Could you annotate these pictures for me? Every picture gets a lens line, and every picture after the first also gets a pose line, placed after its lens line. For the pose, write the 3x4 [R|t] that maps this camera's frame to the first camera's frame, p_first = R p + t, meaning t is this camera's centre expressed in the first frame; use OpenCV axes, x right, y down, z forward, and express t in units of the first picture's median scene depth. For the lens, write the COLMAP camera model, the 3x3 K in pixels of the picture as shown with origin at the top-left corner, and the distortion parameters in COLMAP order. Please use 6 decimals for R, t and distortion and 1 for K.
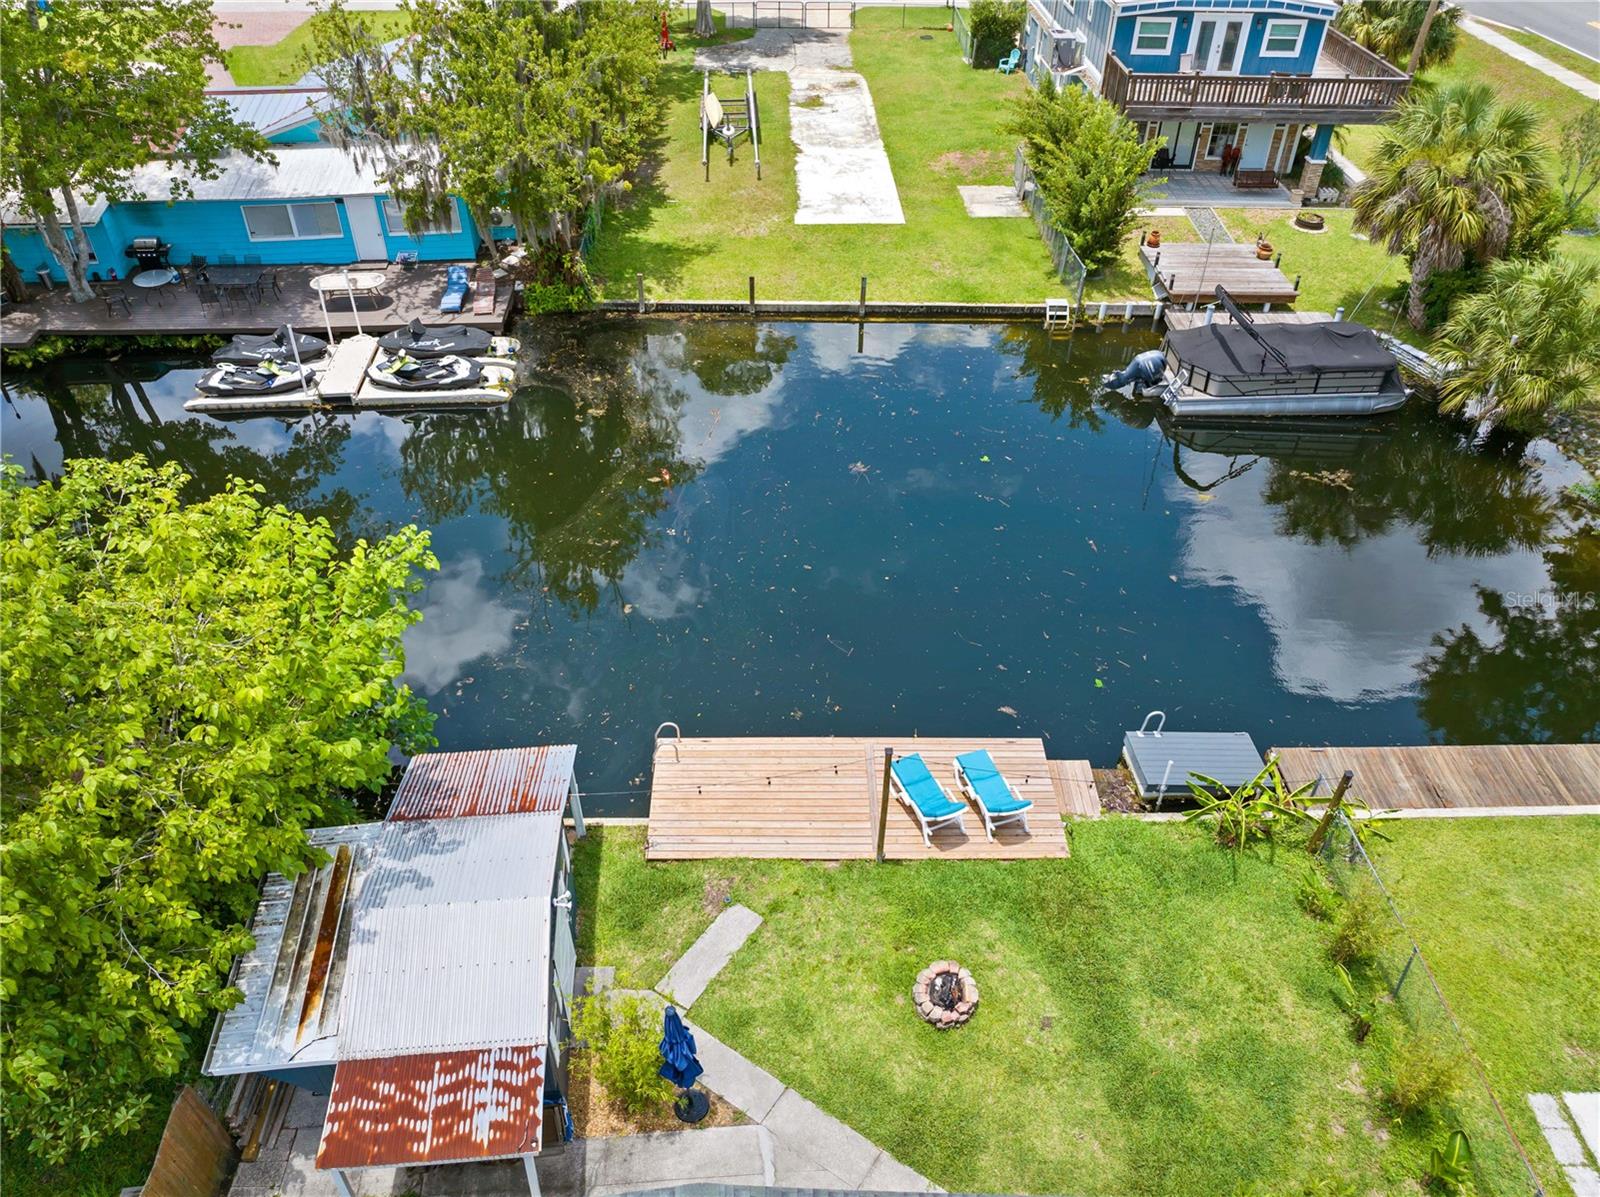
lens RADIAL K [[1128.2, 0, 800.0], [0, 1128.2, 598.5], [0, 0, 1]] dist [-0.055883, 0.026313]
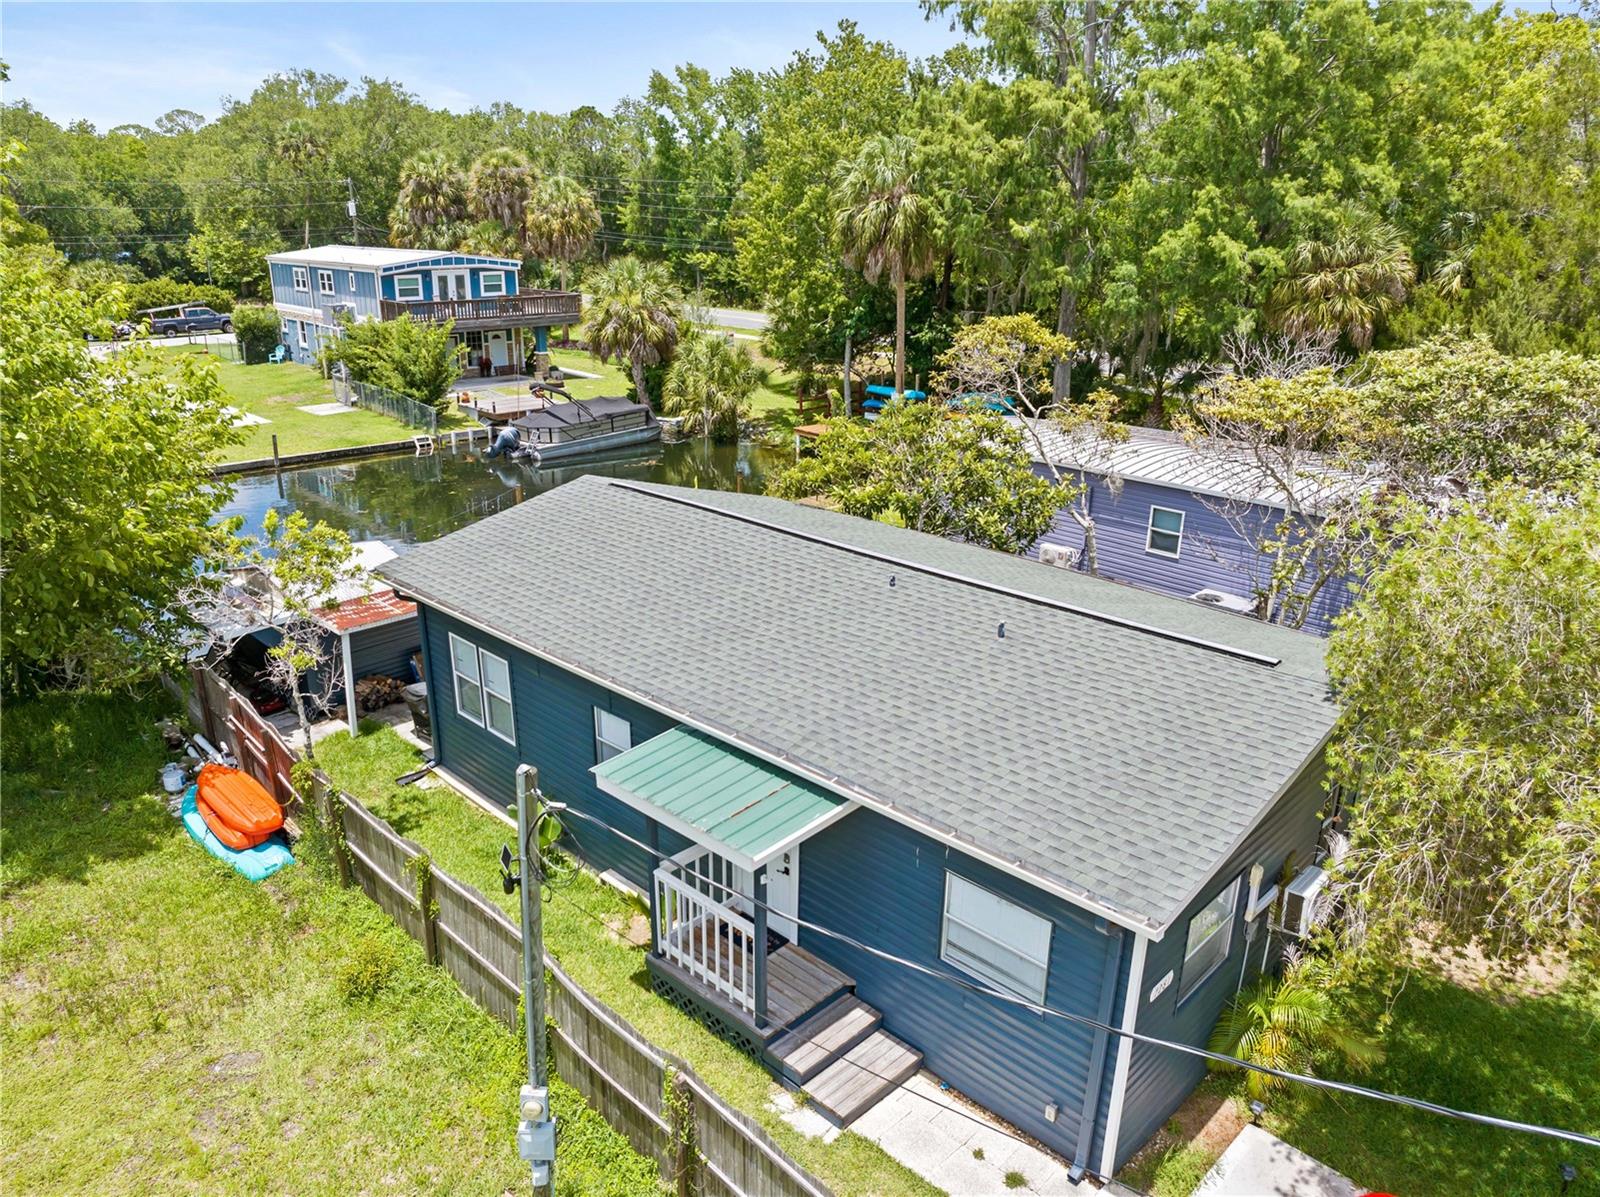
lens RADIAL K [[1111.7, 0, 810.8], [0, 1111.7, 598.6], [0, 0, 1]] dist [-0.047866, 0.003840]
pose [[0.738766, -0.224942, 0.635316, -0.332162], [0.428702, 0.884209, -0.185443, 0.380796], [-0.520038, 0.409360, 0.749656, -0.189275]]
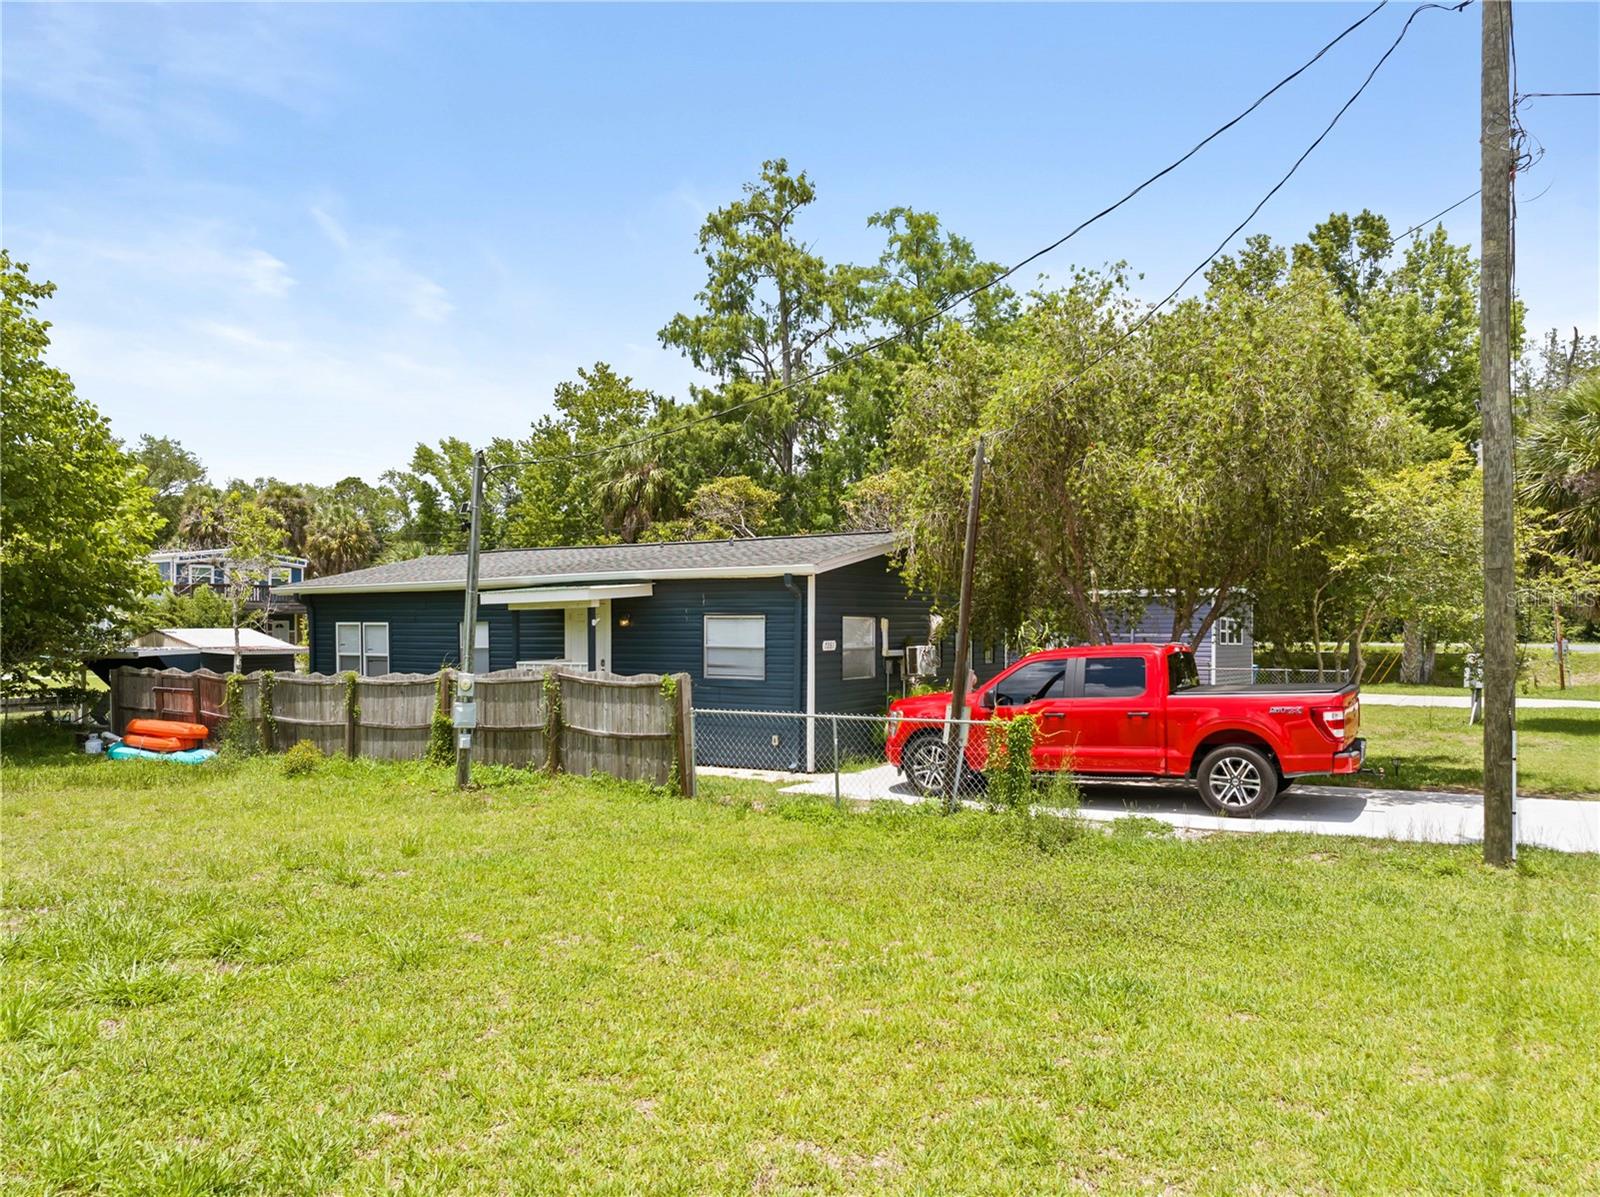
lens RADIAL K [[1111.7, 0, 810.8], [0, 1111.7, 598.6], [0, 0, 1]] dist [-0.047866, 0.003840]
pose [[0.567992, -0.001267, 0.823033, -0.534446], [0.534632, 0.760854, -0.367789, 0.627376], [-0.625742, 0.648921, 0.432837, -0.211288]]
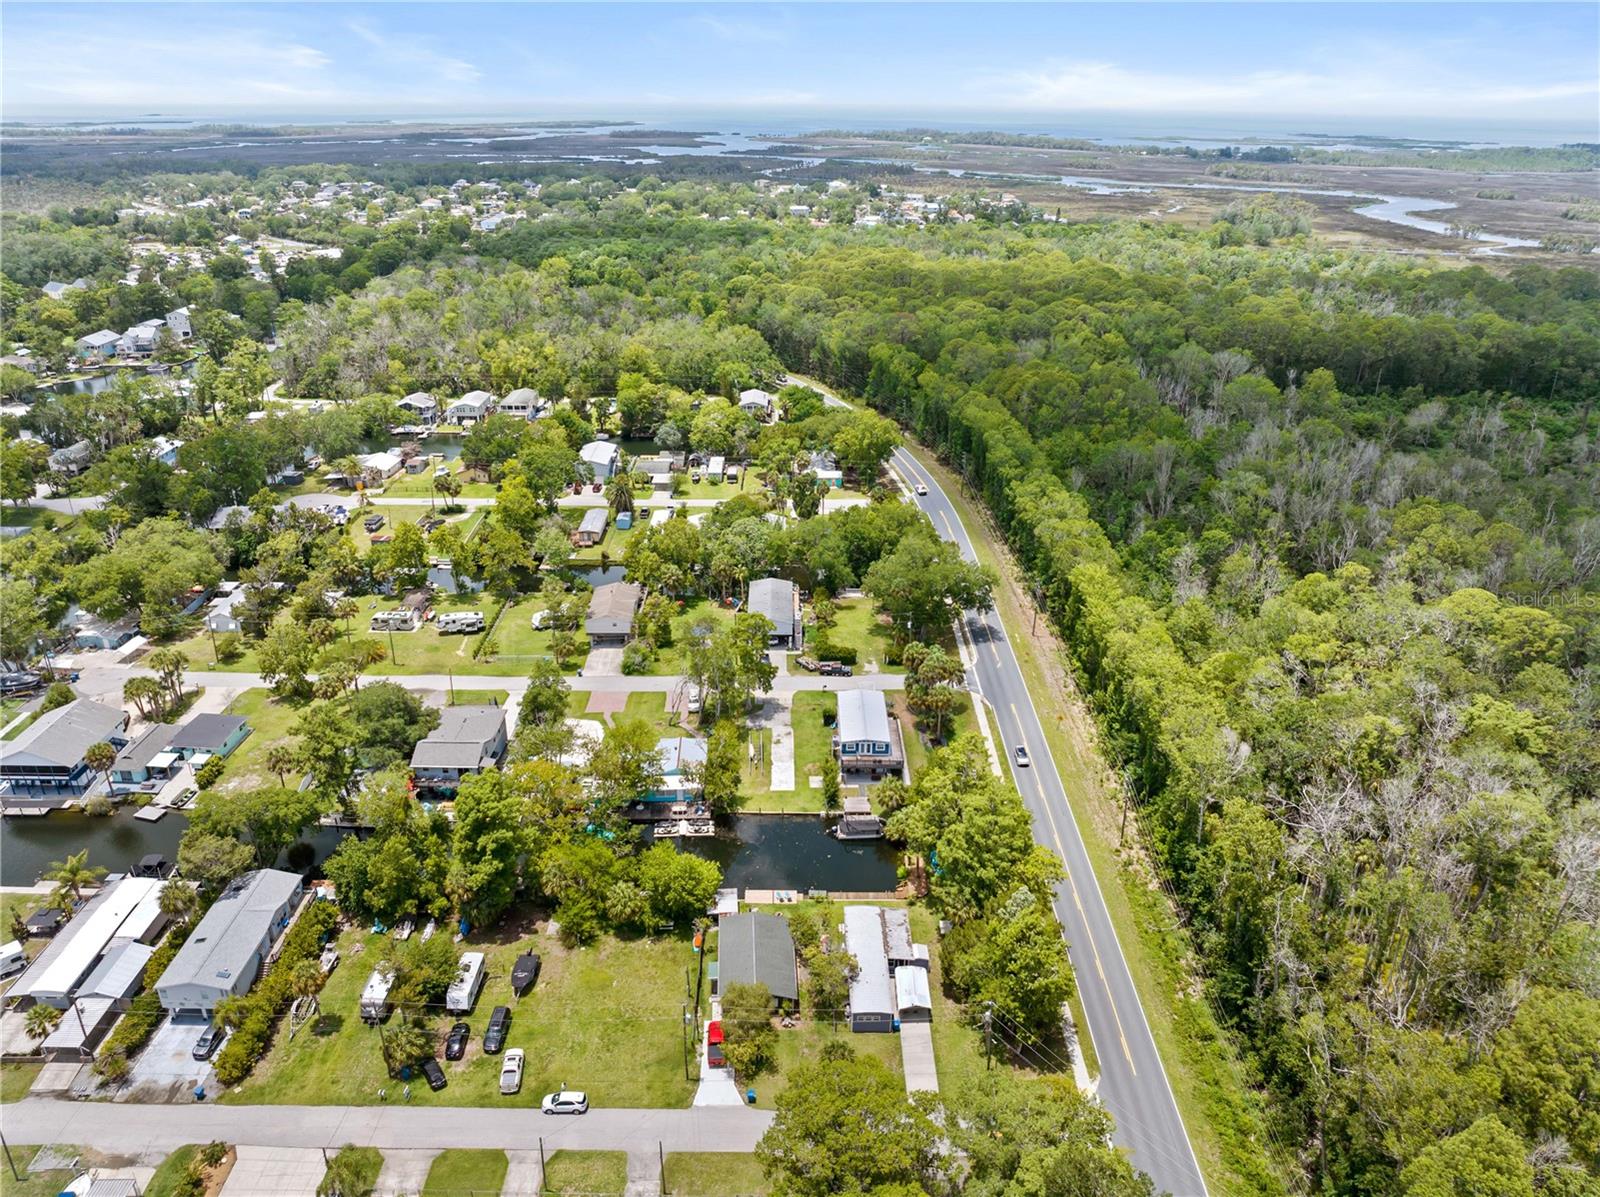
lens RADIAL K [[1111.7, 0, 810.8], [0, 1111.7, 598.6], [0, 0, 1]] dist [-0.047866, 0.003840]
pose [[0.999981, 0.004442, -0.004278, 0.201519], [-0.005424, 0.963580, -0.267365, 0.135347], [0.002934, 0.267383, 0.963586, -4.044668]]
